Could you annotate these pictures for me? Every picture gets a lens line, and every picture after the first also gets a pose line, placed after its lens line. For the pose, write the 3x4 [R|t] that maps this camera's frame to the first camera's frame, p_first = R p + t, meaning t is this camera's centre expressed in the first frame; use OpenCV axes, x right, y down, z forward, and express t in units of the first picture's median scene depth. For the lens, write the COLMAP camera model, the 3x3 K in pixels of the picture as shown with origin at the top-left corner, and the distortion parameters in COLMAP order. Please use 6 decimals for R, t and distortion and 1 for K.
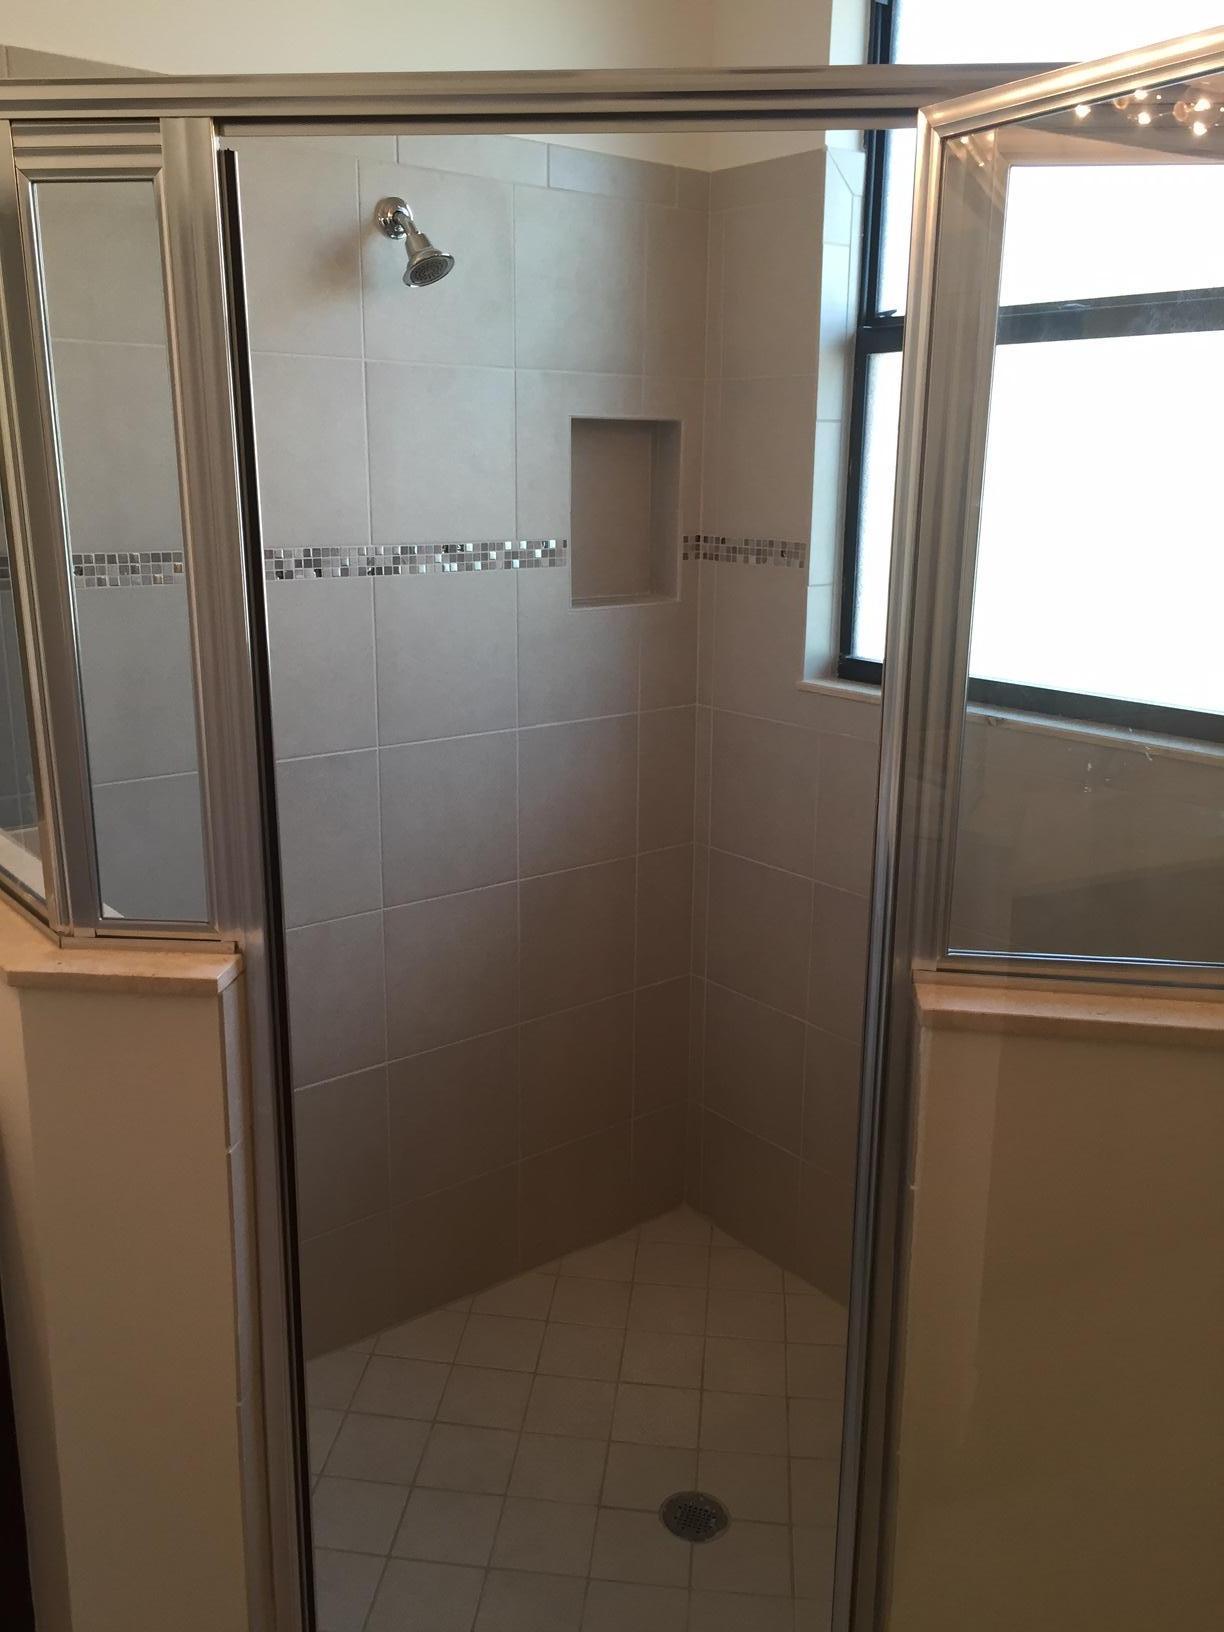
lens RADIAL K [[1386.5, 0, 625.3], [0, 1386.5, 806.3], [0, 0, 1]] dist [0.054097, -0.039611]
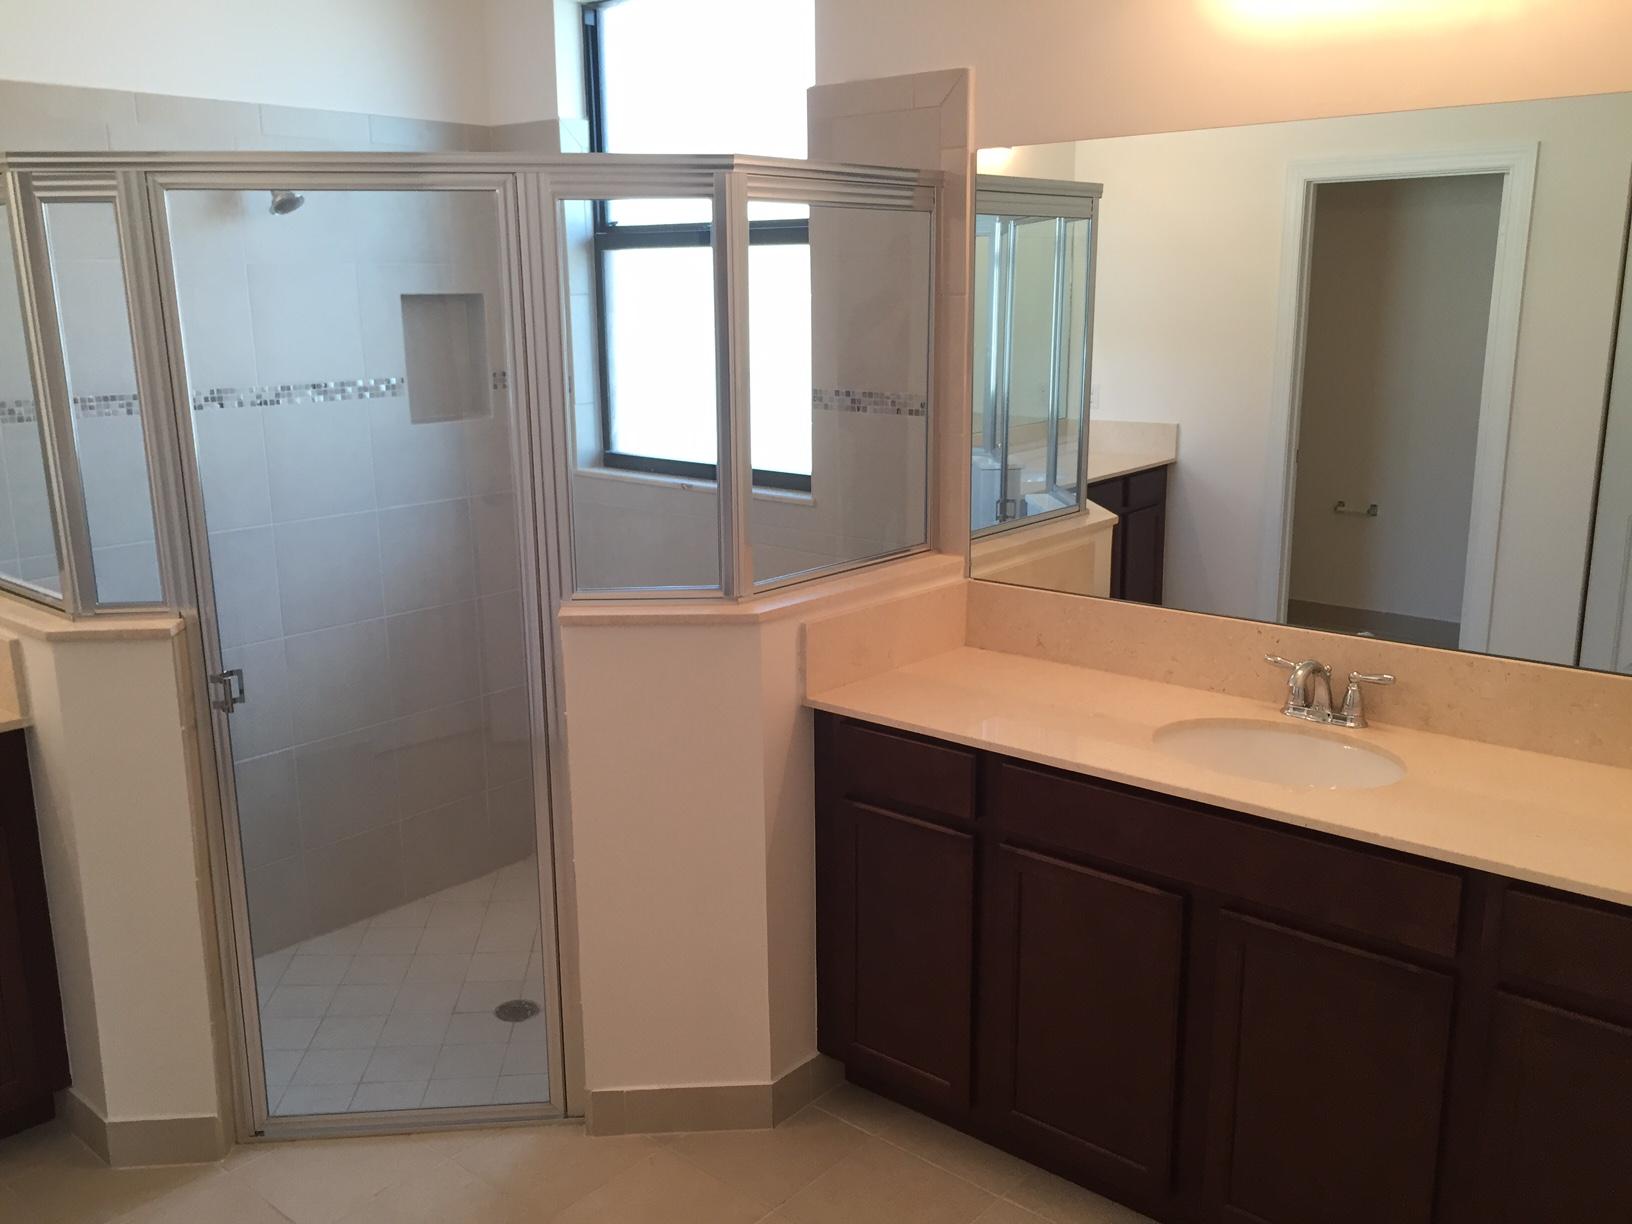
lens RADIAL K [[1386.5, 0, 815.9], [0, 1386.5, 610.6], [0, 0, 1]] dist [0.054097, -0.039611]
pose [[0.984384, -0.056759, 0.166632, 0.133076], [0.058553, 0.998267, -0.005870, 0.090225], [-0.166010, 0.015535, 0.986002, -0.535585]]
